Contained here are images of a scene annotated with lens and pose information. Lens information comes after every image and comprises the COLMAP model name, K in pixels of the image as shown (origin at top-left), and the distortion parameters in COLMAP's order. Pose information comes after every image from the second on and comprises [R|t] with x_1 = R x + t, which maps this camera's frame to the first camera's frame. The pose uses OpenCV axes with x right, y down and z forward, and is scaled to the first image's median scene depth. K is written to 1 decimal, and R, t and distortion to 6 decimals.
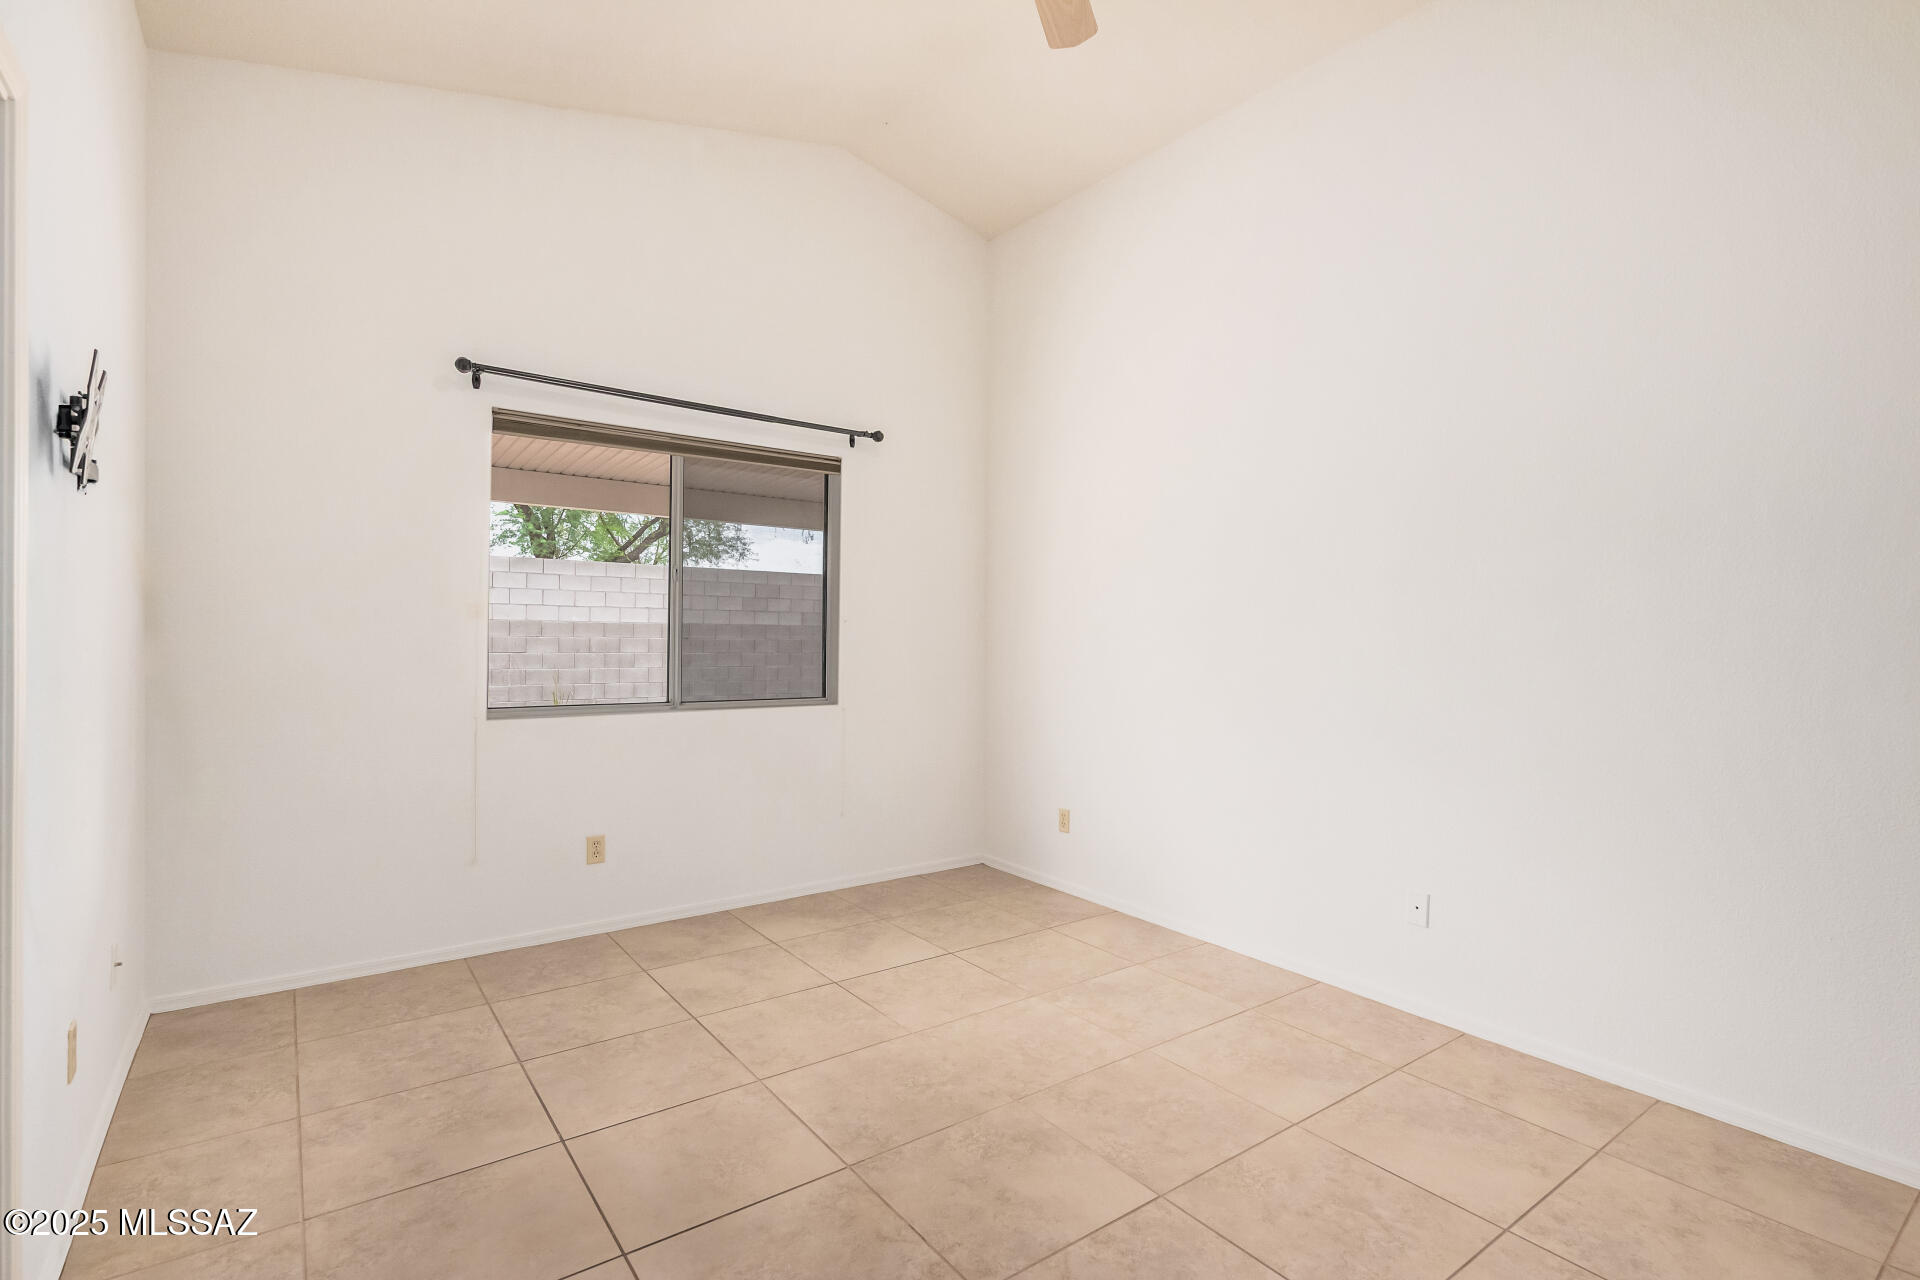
lens RADIAL K [[933.8, 0, 956.8], [0, 933.8, 639.4], [0, 0, 1]] dist [0.012386, -0.003692]
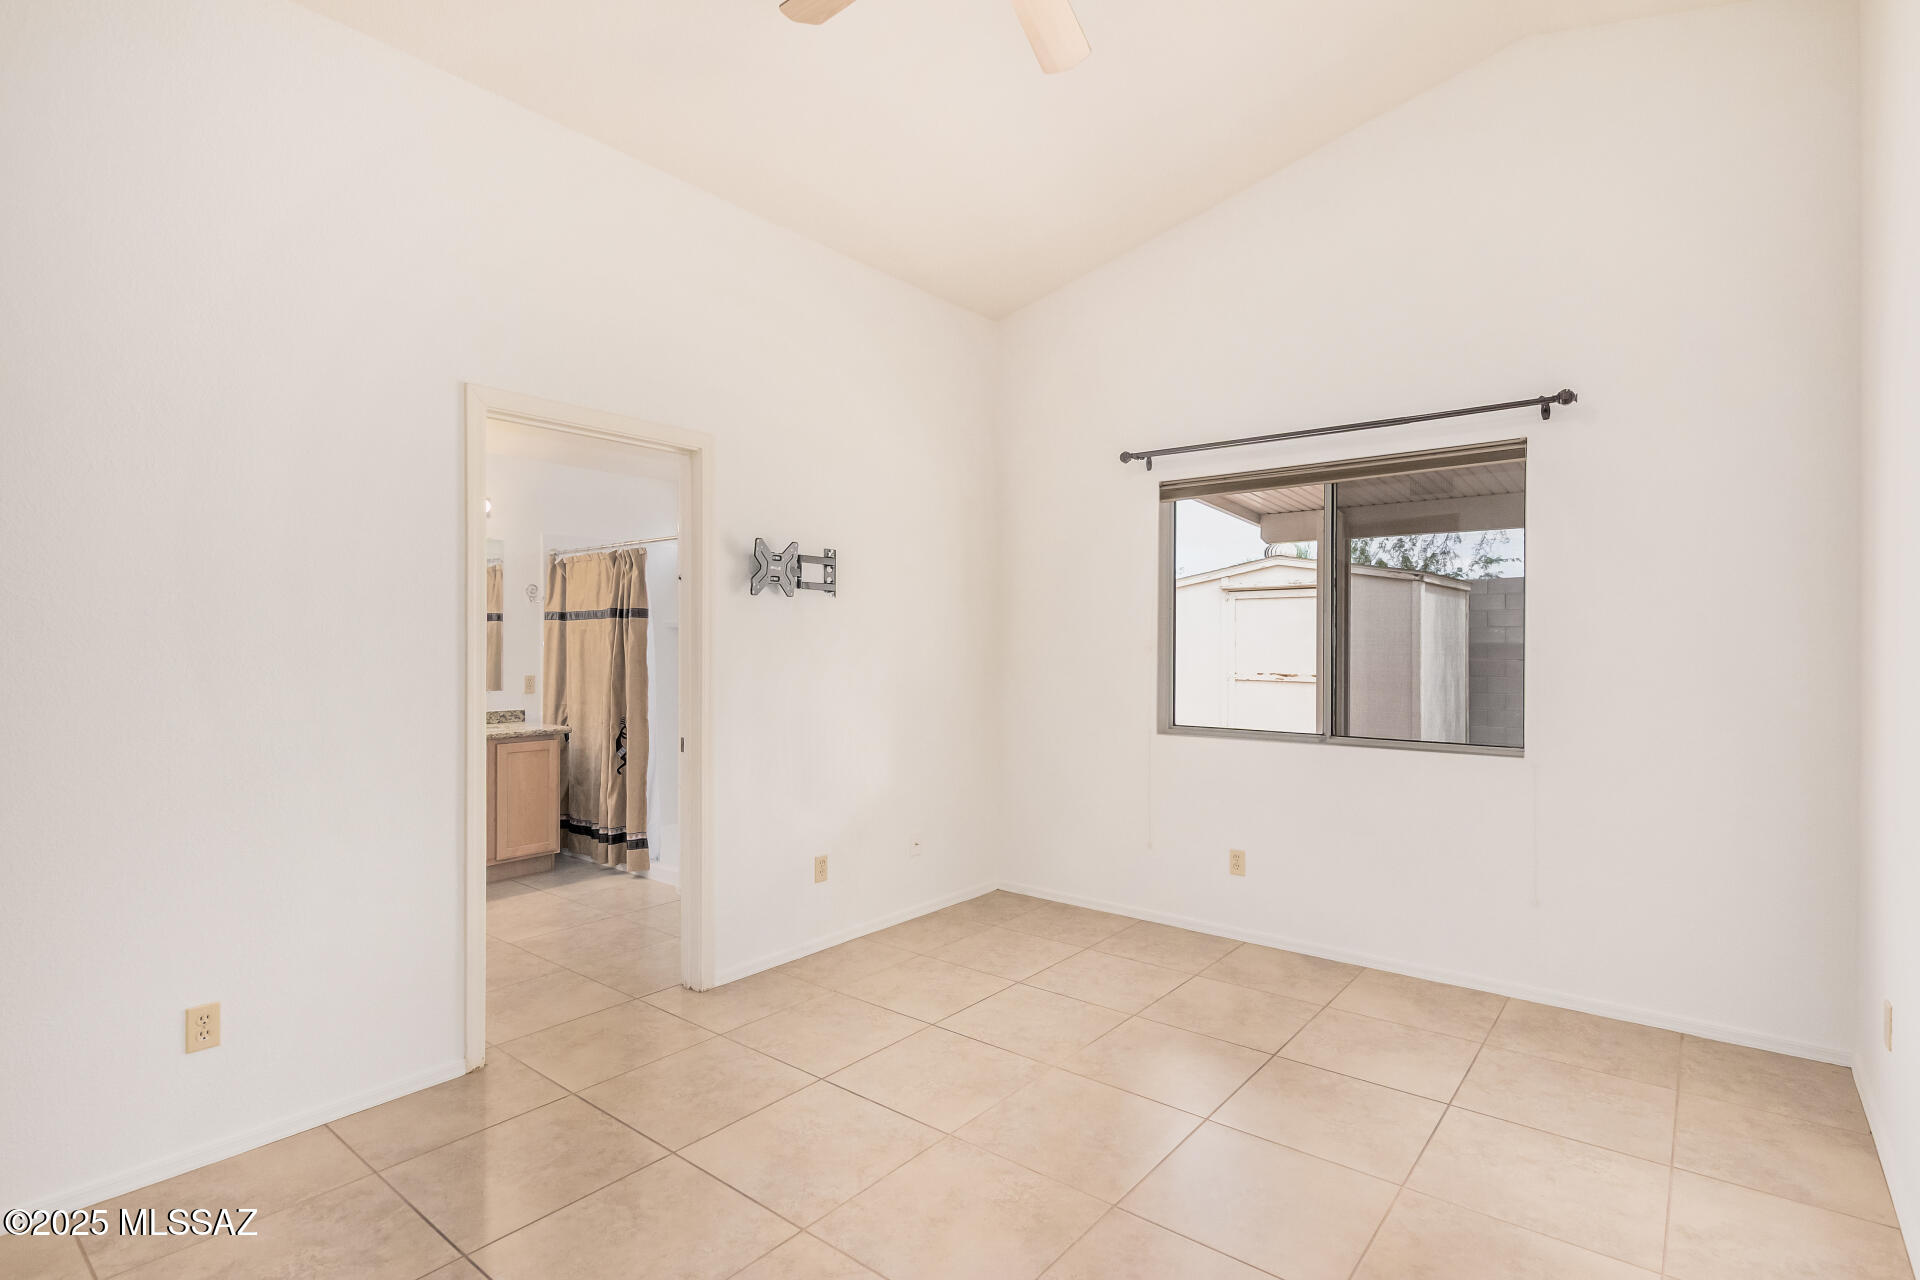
lens RADIAL K [[933.8, 0, 951.2], [0, 933.8, 640.3], [0, 0, 1]] dist [0.012386, -0.003692]
pose [[0.226365, -0.009942, -0.973992, 0.602108], [0.004219, 0.999949, -0.009226, -0.026435], [0.974034, -0.002021, 0.226395, 0.423230]]
